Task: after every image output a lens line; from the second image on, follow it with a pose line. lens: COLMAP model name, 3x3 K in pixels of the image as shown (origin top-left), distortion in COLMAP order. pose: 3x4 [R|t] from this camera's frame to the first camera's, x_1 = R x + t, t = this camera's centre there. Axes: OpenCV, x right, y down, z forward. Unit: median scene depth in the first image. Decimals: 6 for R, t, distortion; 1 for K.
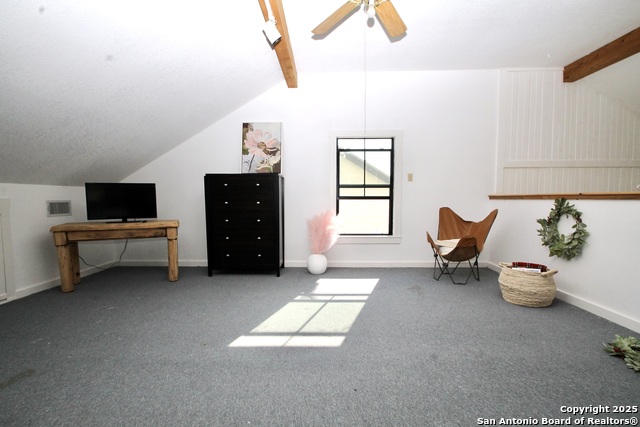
lens RADIAL K [[301.5, 0, 316.0], [0, 301.5, 214.3], [0, 0, 1]] dist [-0.009172, -0.003914]
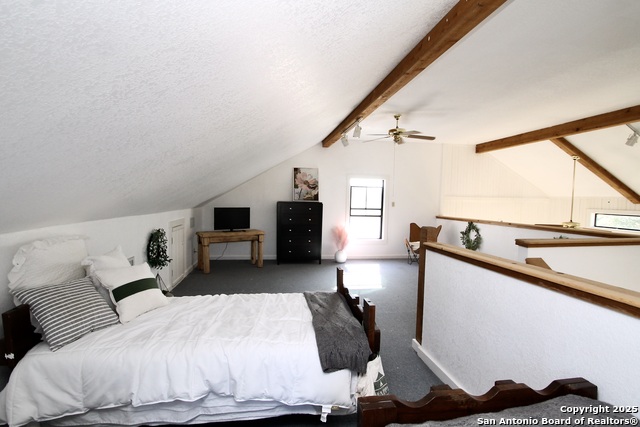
lens RADIAL K [[301.5, 0, 322.5], [0, 301.5, 213.9], [0, 0, 1]] dist [-0.009172, -0.003914]
pose [[0.981081, 0.015101, 0.193008, -0.431937], [-0.012865, 0.999835, -0.012832, -0.048860], [-0.193169, 0.010106, 0.981113, -0.617616]]
